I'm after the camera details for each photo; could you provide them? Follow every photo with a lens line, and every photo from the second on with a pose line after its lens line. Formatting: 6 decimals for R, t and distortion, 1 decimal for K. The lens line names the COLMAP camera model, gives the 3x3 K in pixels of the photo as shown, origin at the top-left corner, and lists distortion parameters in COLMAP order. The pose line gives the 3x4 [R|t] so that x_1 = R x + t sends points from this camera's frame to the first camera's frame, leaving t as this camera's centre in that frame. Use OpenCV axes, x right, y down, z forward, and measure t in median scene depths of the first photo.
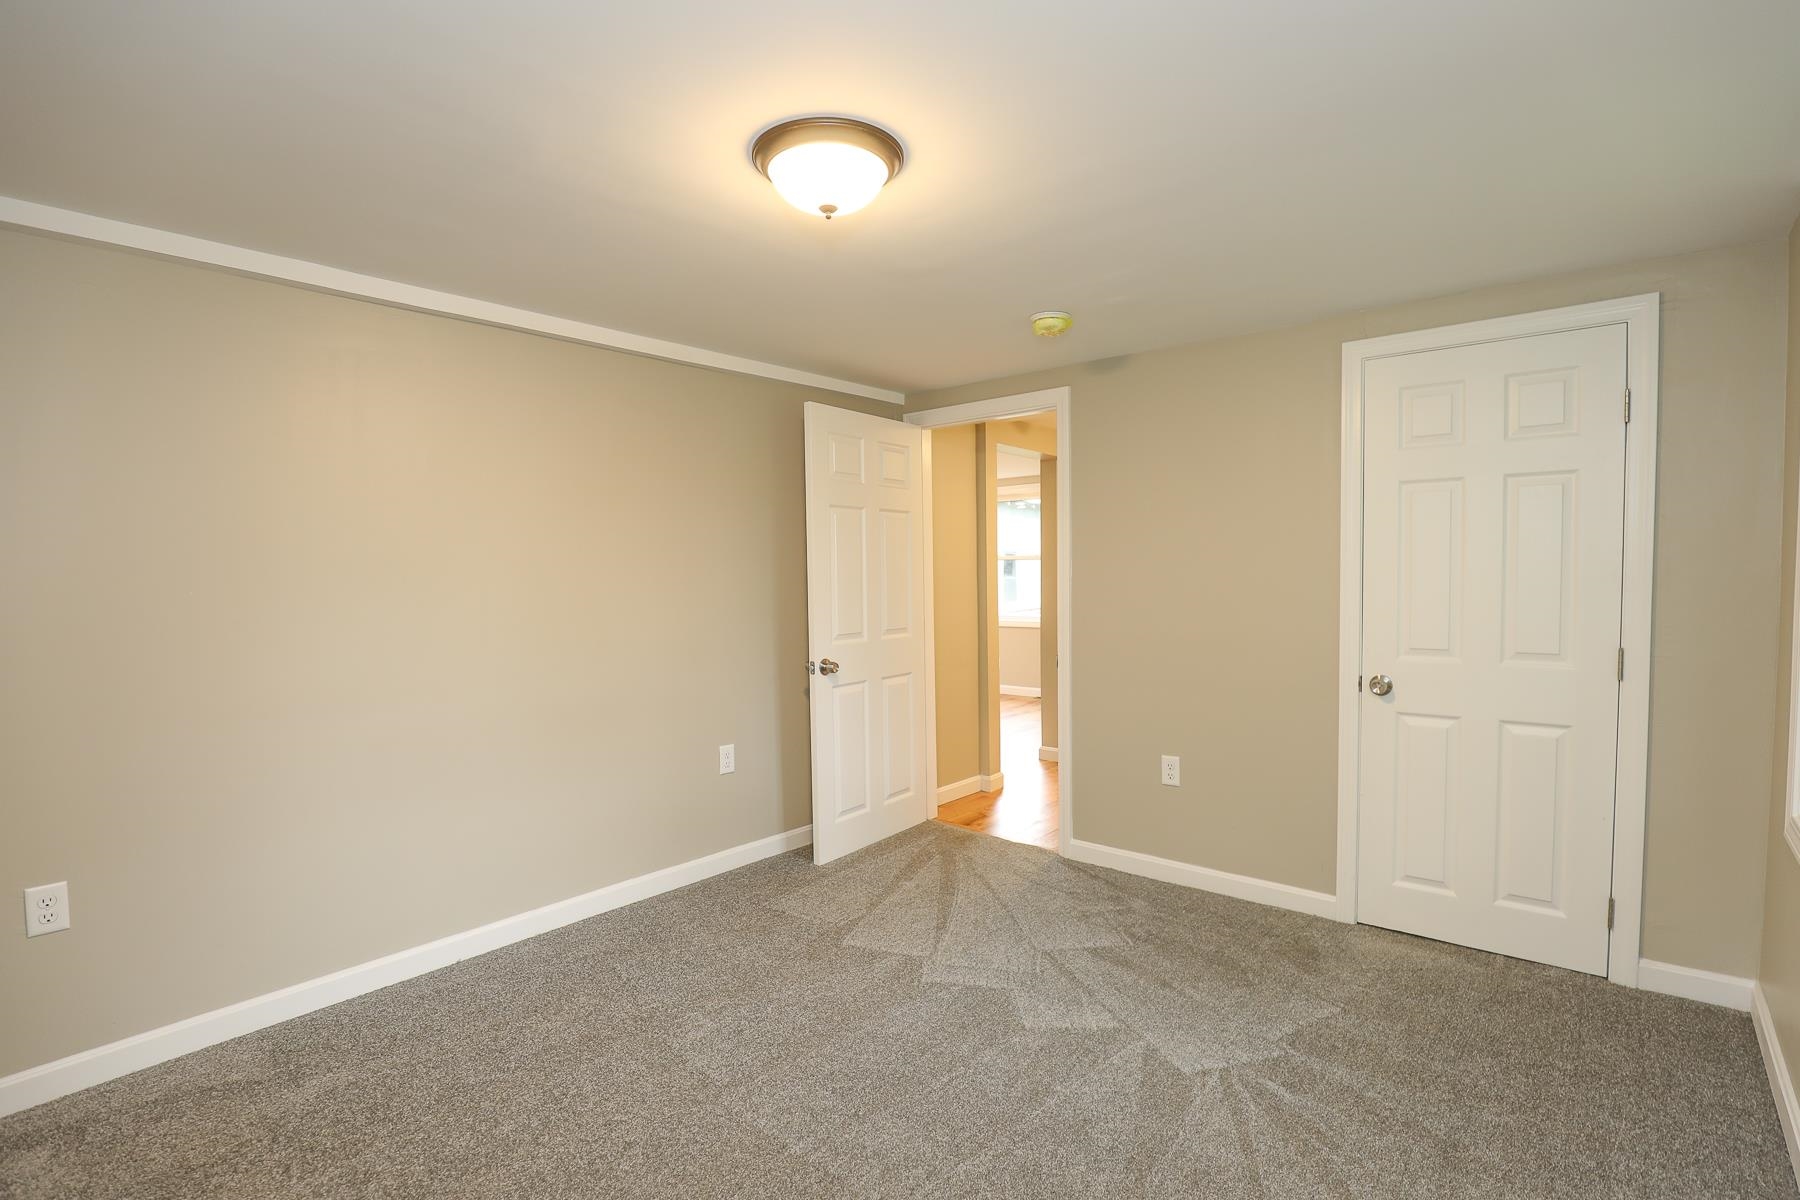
lens RADIAL K [[840.2, 0, 897.9], [0, 840.2, 603.6], [0, 0, 1]] dist [-0.035631, 0.006166]
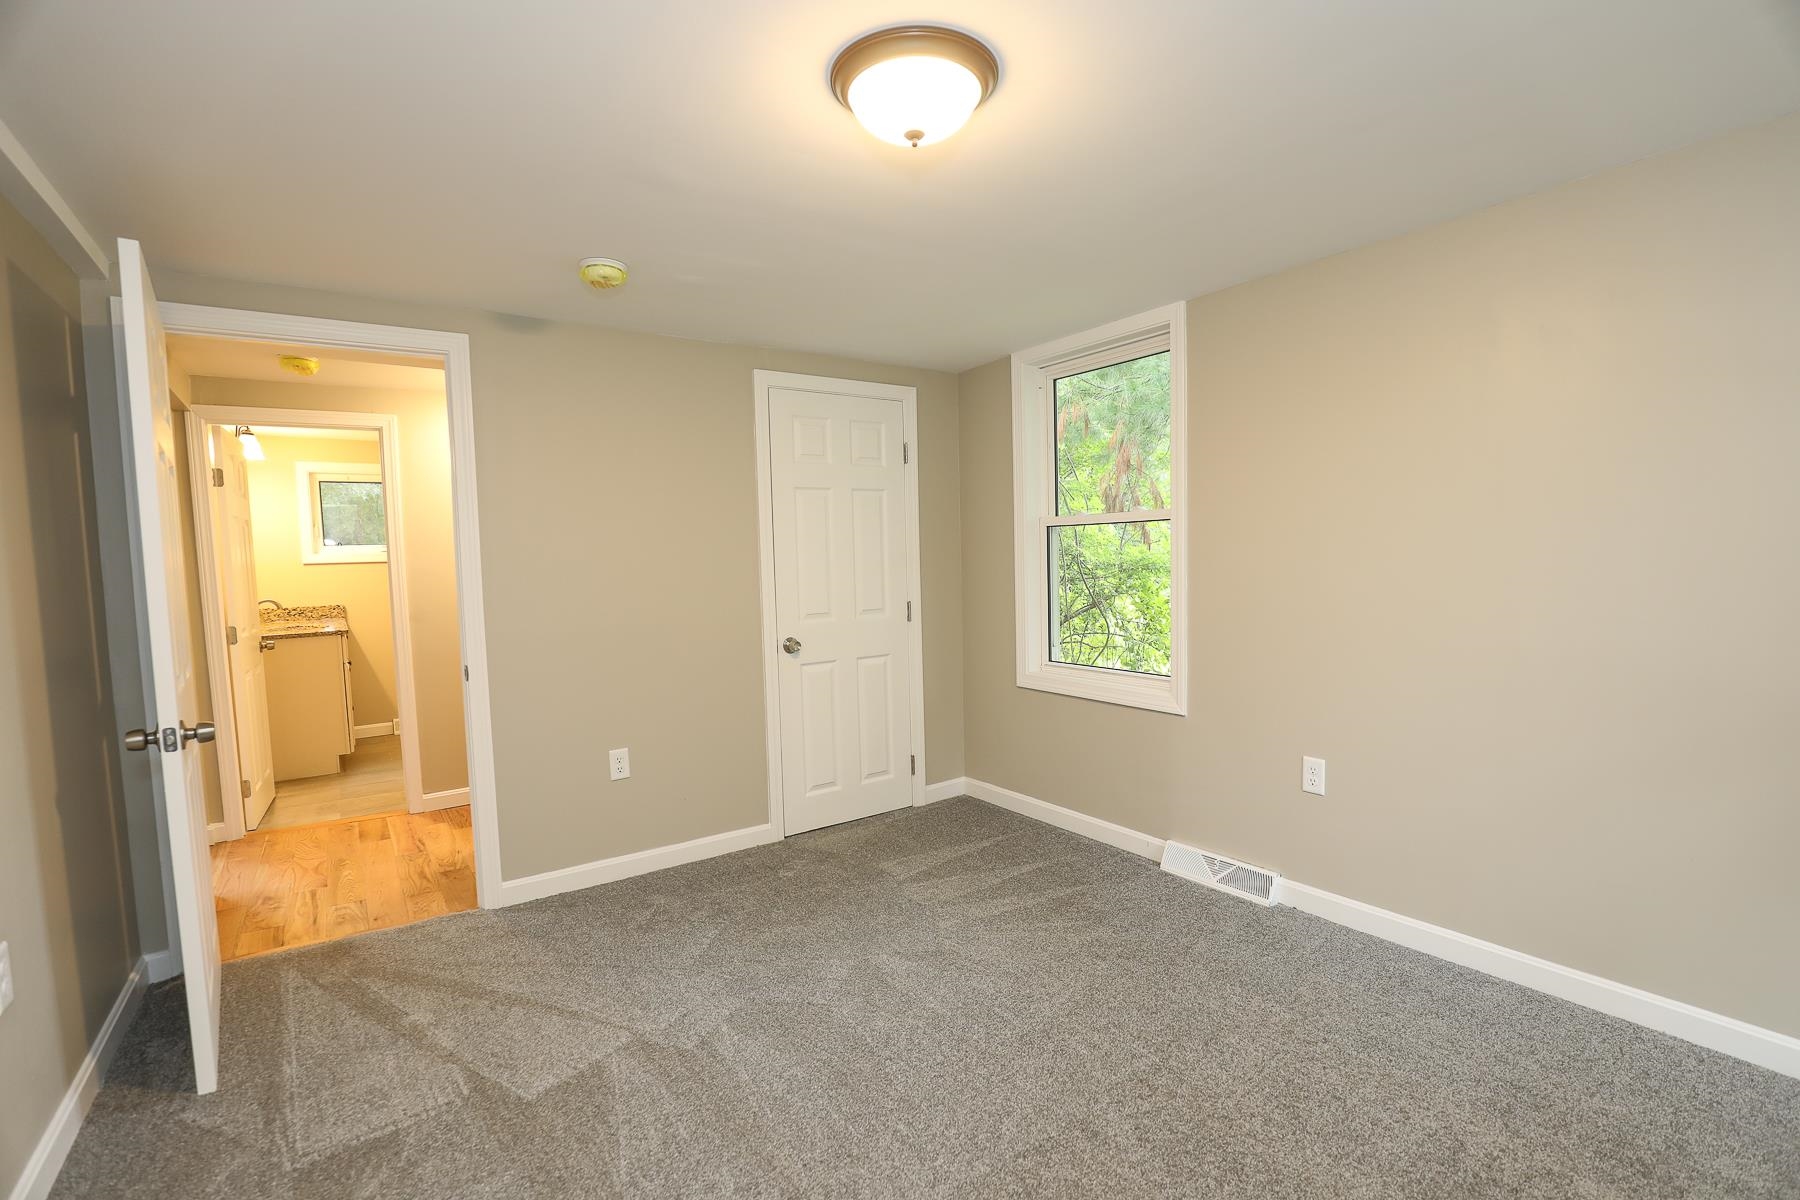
lens RADIAL K [[840.2, 0, 899.6], [0, 840.2, 601.4], [0, 0, 1]] dist [-0.035631, 0.006166]
pose [[0.239708, -0.047108, 0.969701, -0.605044], [0.061912, 0.997531, 0.033155, -0.001054], [-0.968869, 0.052088, 0.242033, 0.502362]]
